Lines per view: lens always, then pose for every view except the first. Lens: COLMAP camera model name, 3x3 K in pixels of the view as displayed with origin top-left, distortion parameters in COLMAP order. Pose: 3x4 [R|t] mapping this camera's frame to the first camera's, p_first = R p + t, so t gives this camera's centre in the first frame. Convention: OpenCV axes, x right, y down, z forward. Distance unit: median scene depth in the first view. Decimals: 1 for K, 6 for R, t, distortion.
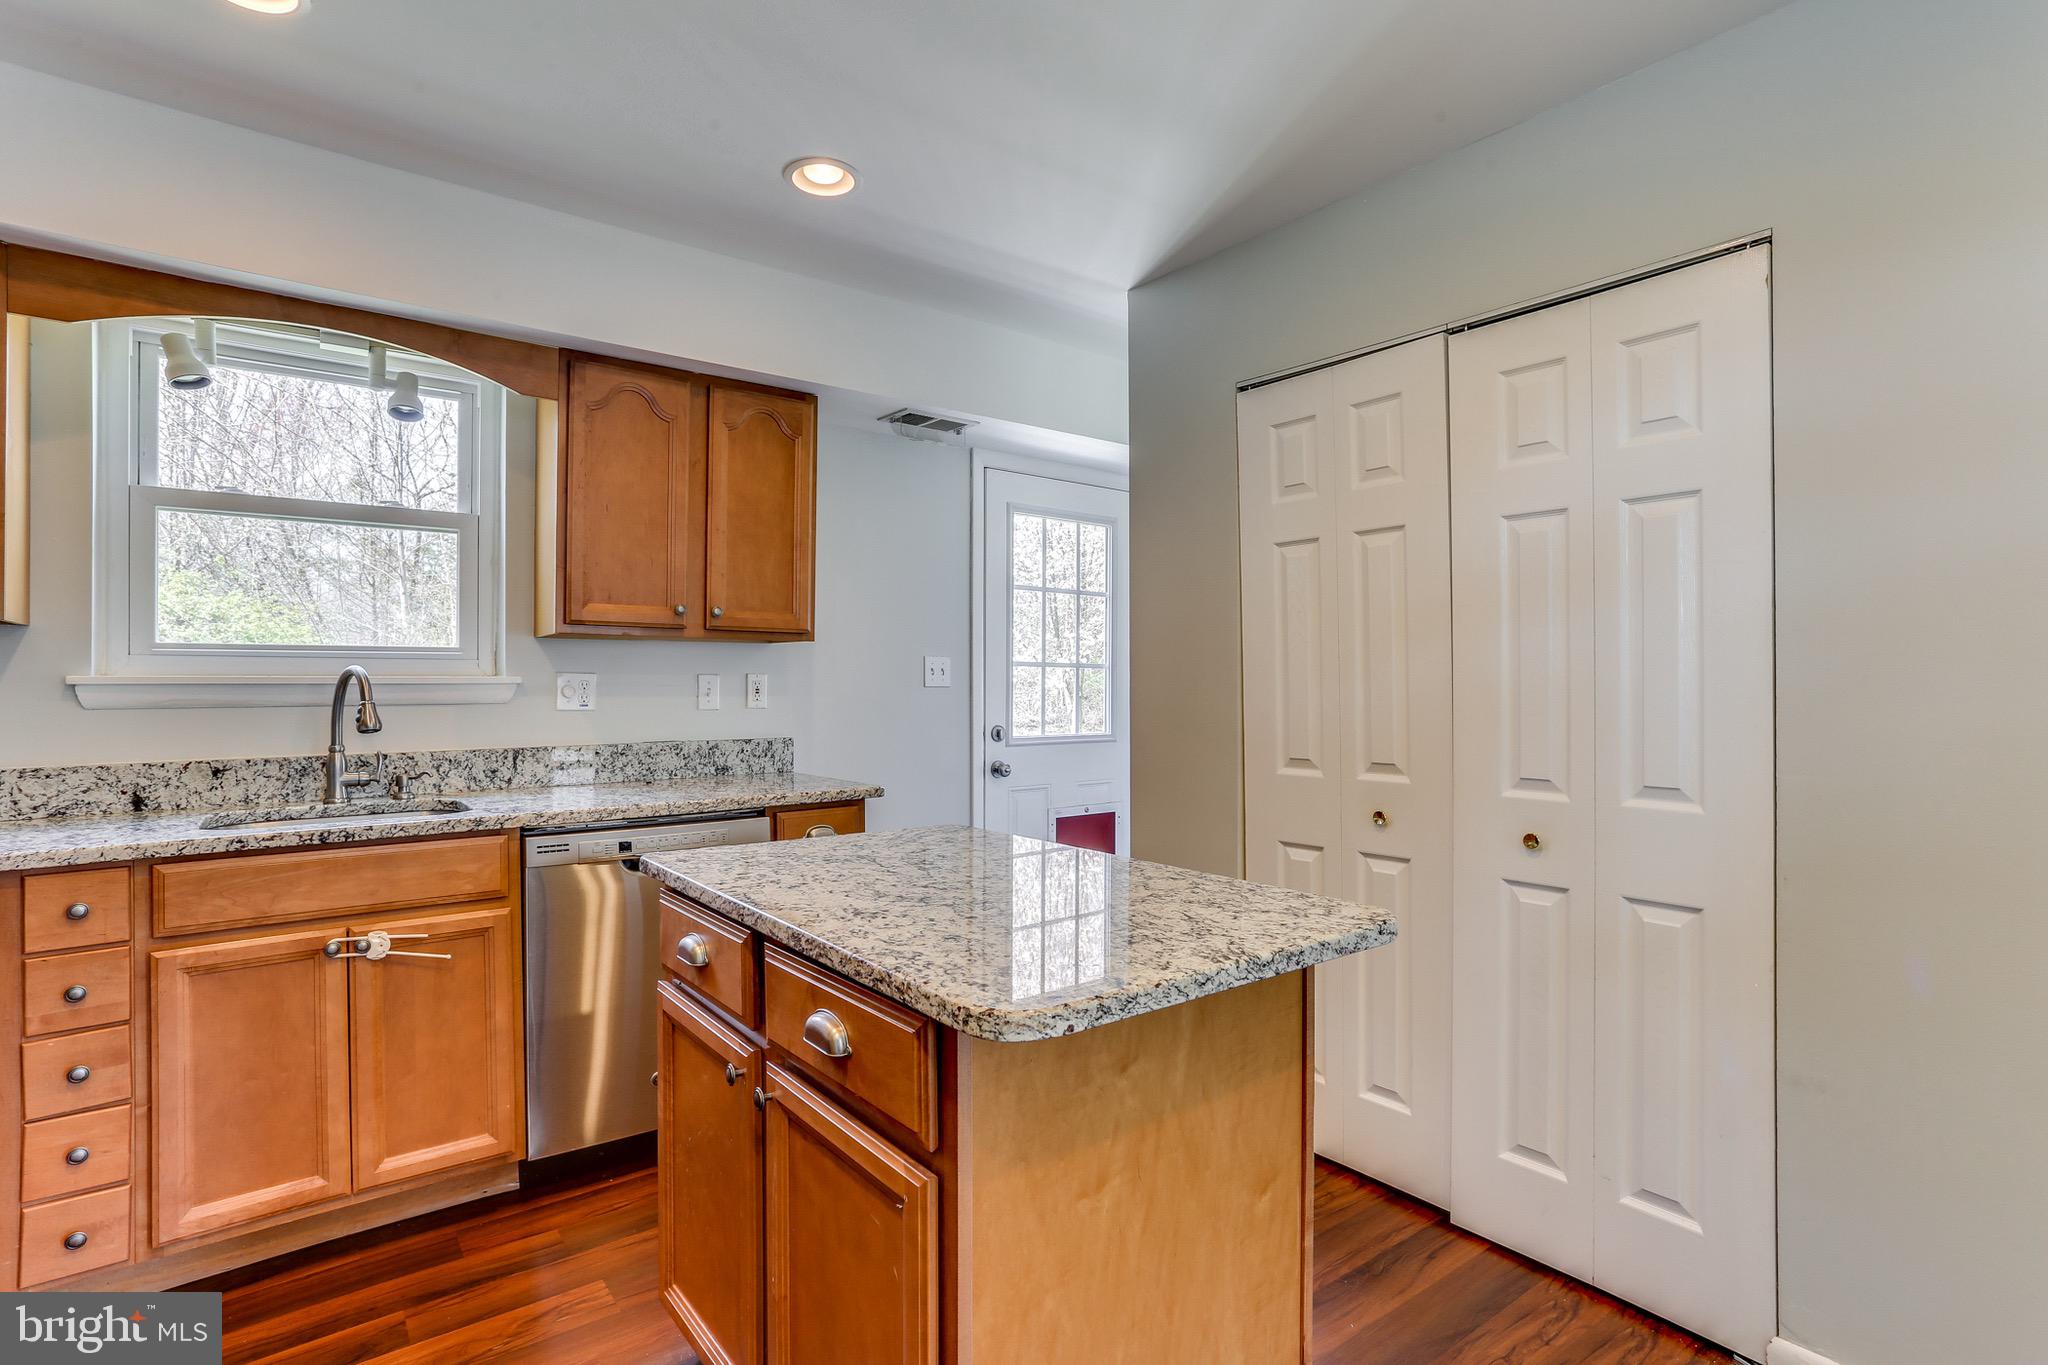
lens RADIAL K [[1000.9, 0, 1033.0], [0, 1000.9, 676.1], [0, 0, 1]] dist [-0.052286, 0.023862]
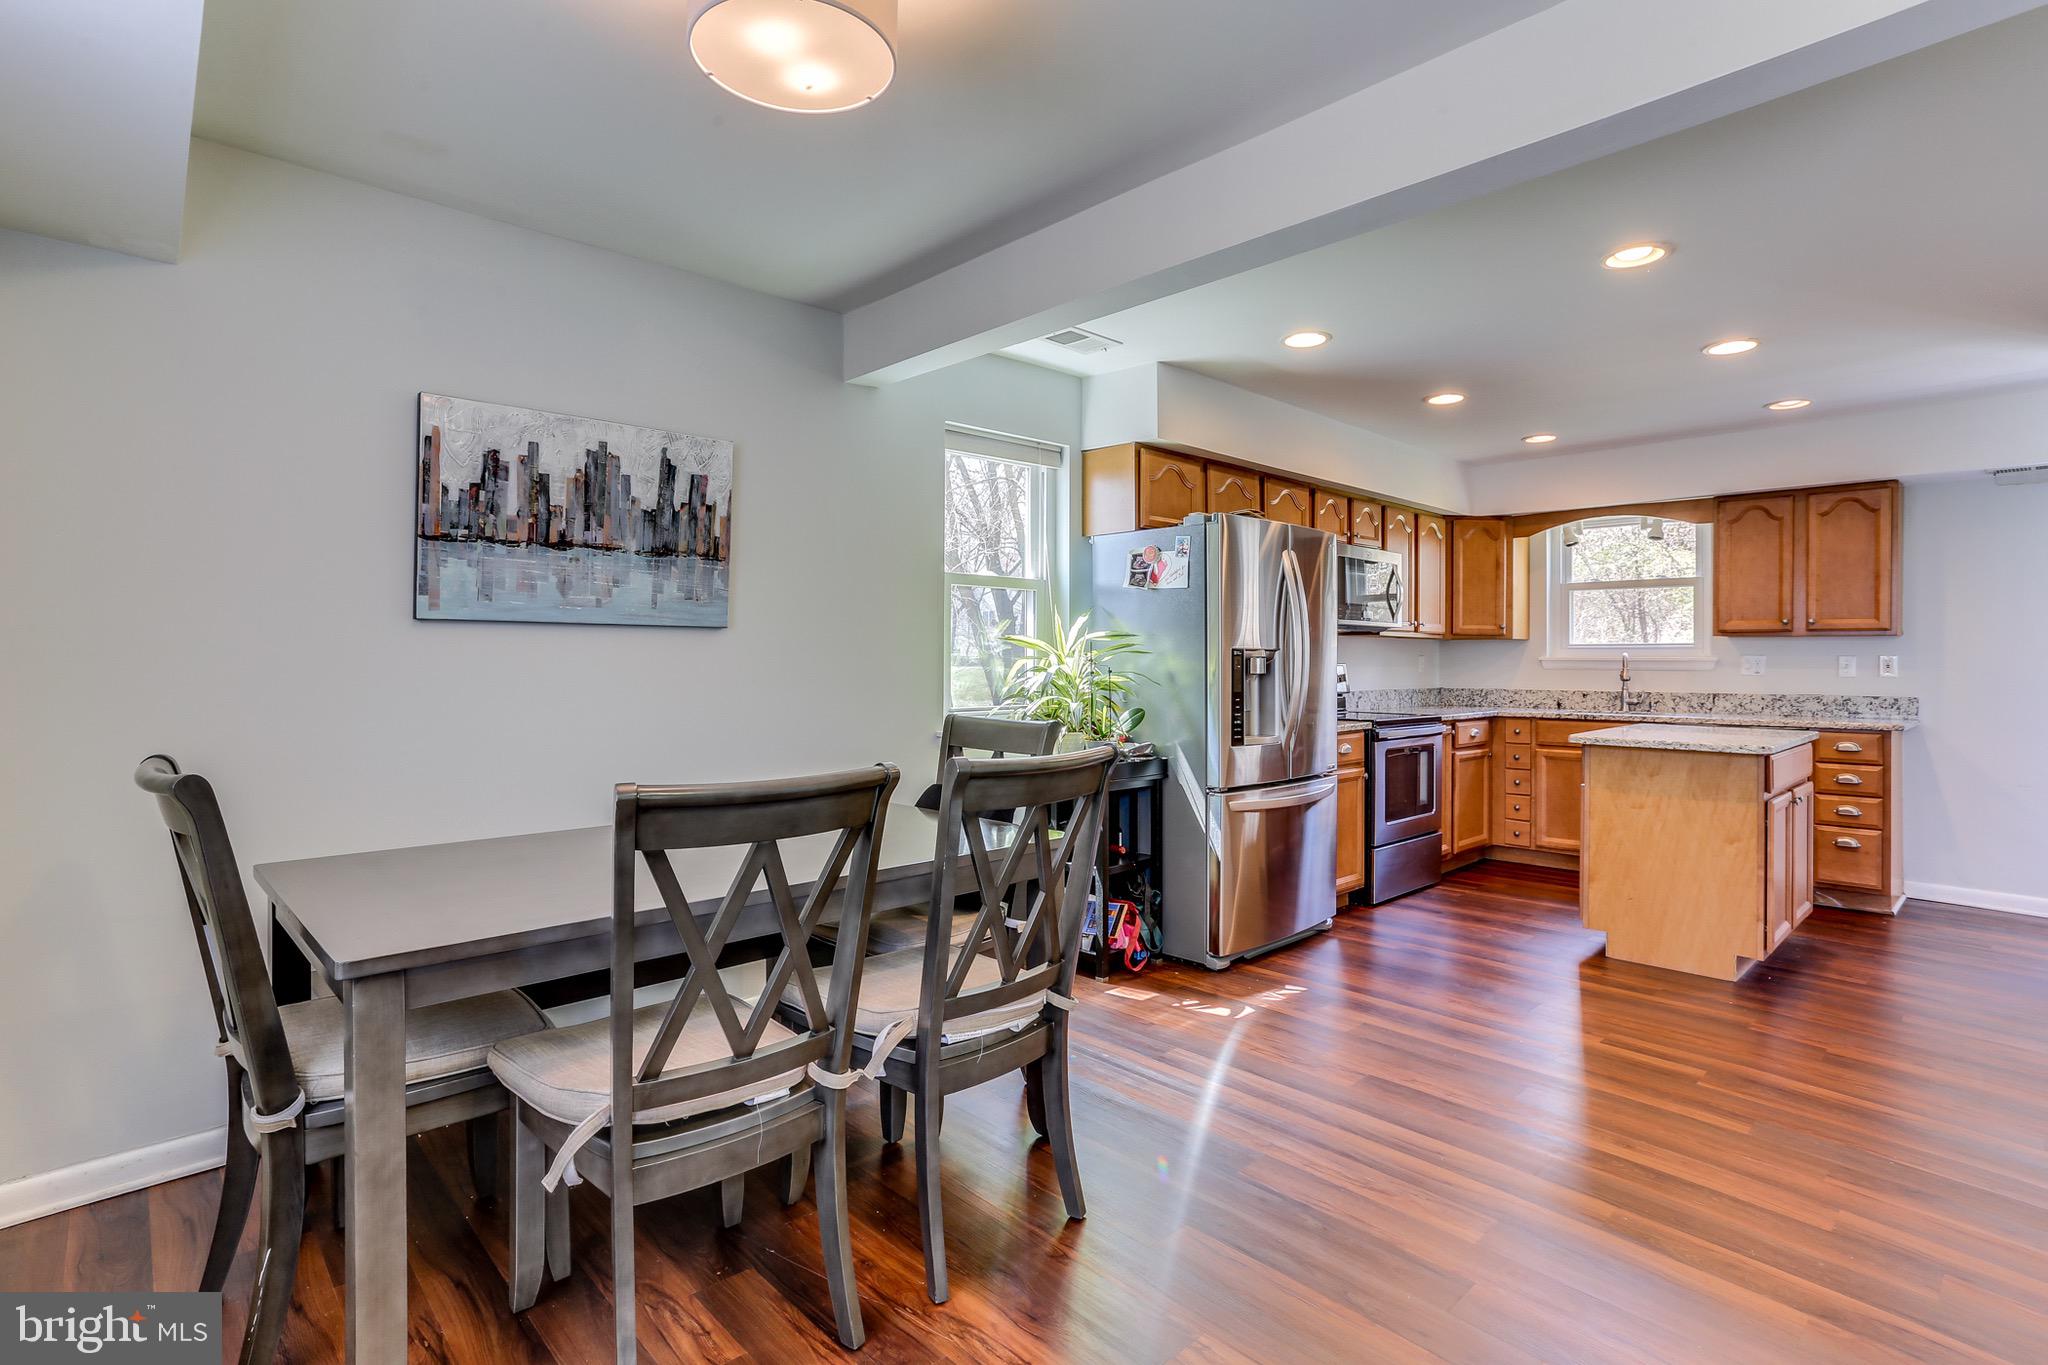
lens RADIAL K [[1000.9, 0, 965.4], [0, 1000.9, 652.2], [0, 0, 1]] dist [-0.052286, 0.023862]
pose [[0.065222, -0.004123, -0.997862, 1.491719], [0.003787, 0.999985, -0.003885, -0.008499], [0.997864, -0.003526, 0.065236, -0.709253]]
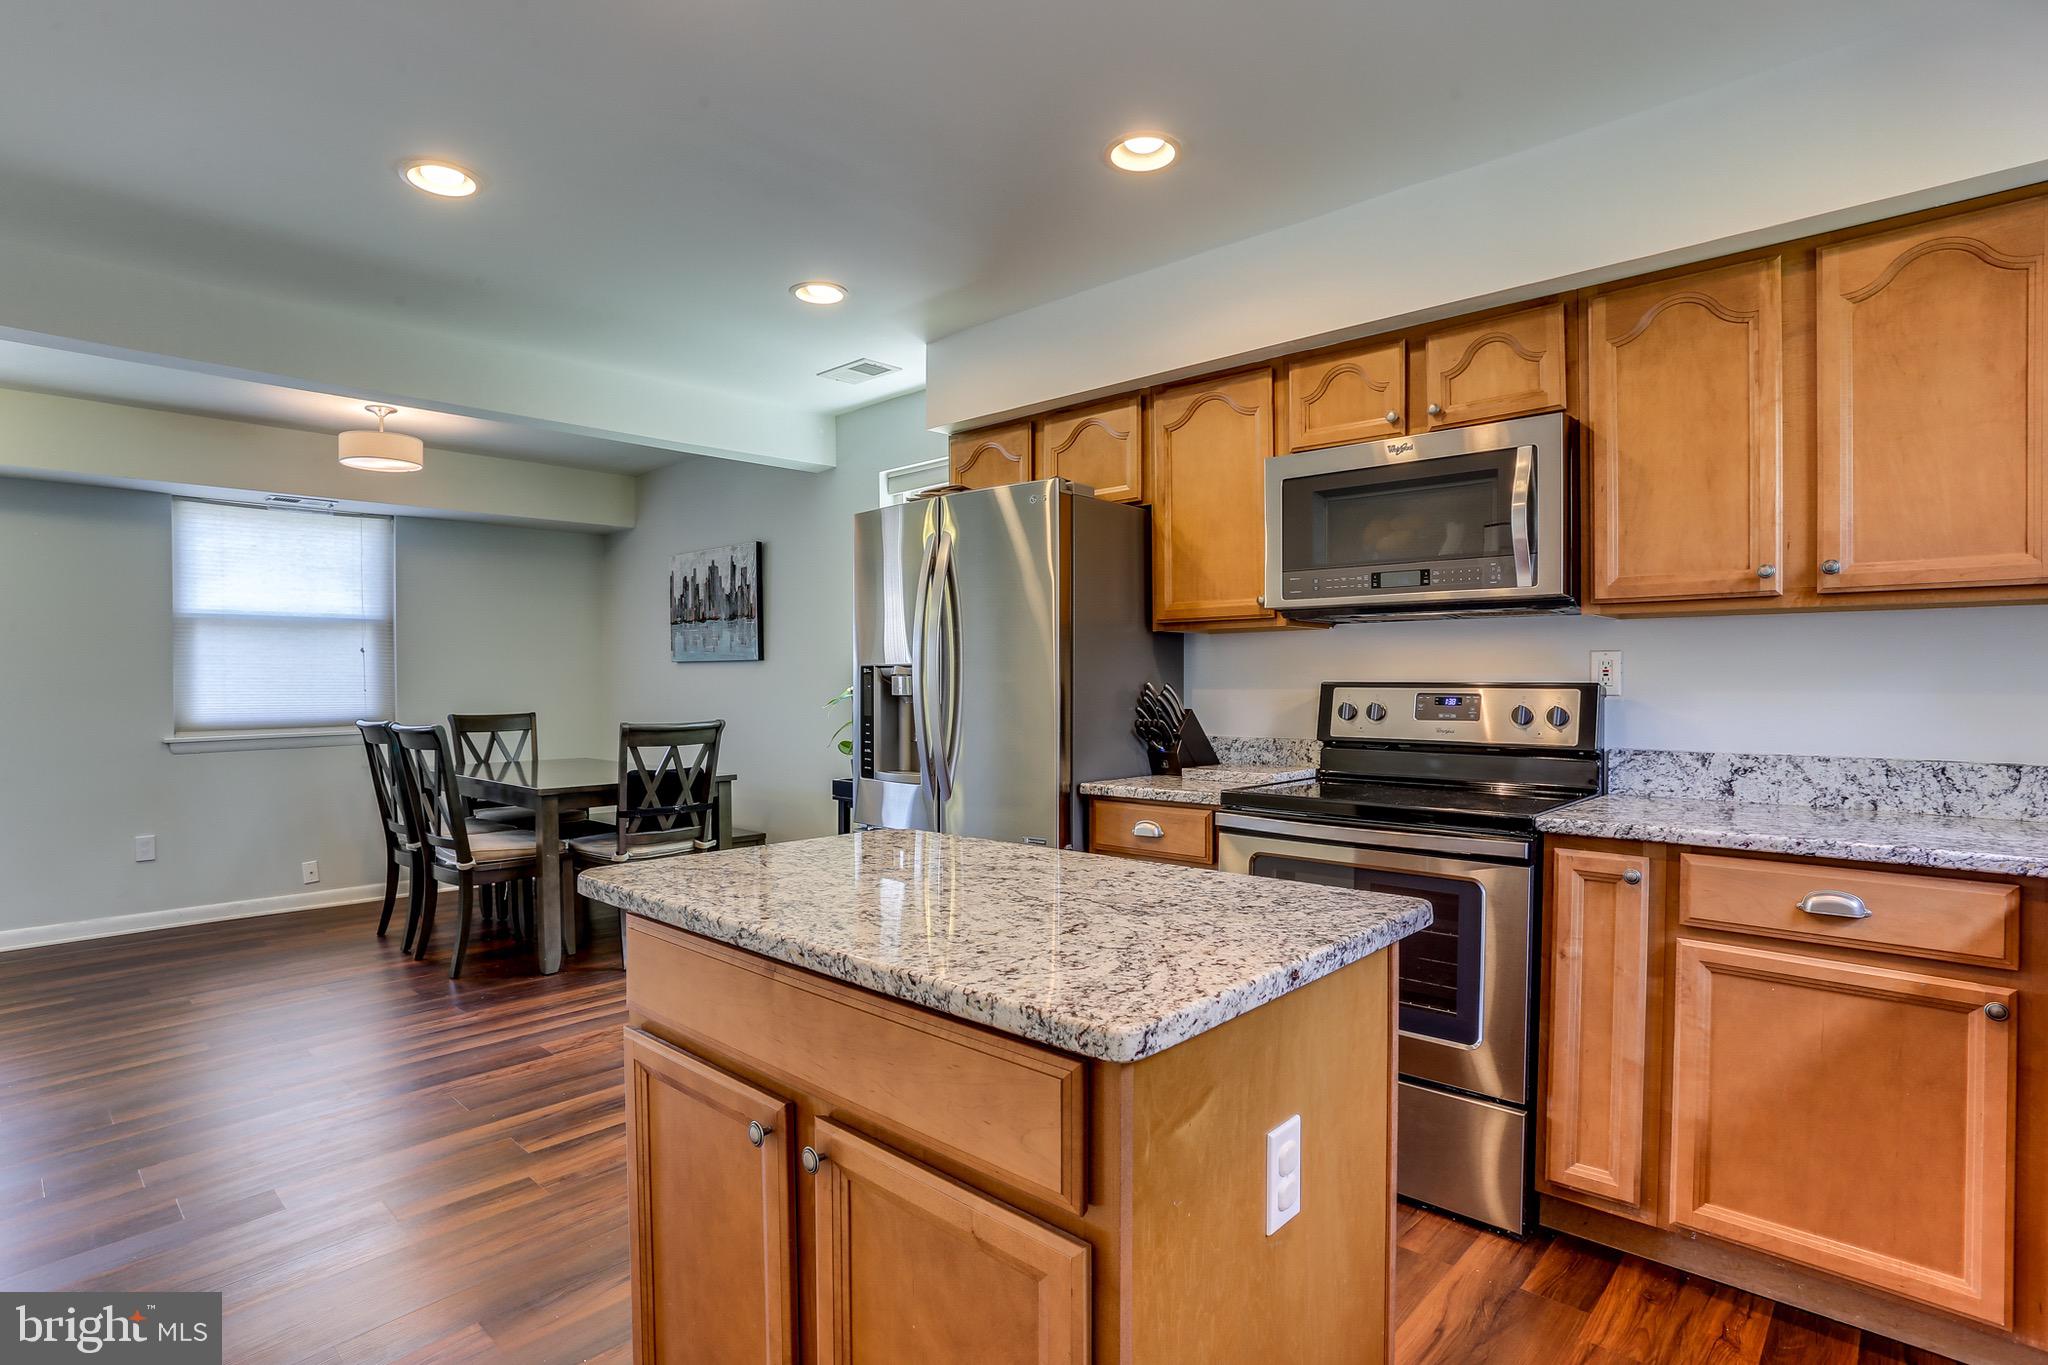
lens RADIAL K [[1000.9, 0, 1011.7], [0, 1000.9, 688.4], [0, 0, 1]] dist [-0.052286, 0.023862]
pose [[-0.985913, 0.004575, -0.167198, 0.024277], [0.004635, 0.999989, 0.000031, 0.014012], [0.167196, -0.000744, -0.985923, 1.152770]]
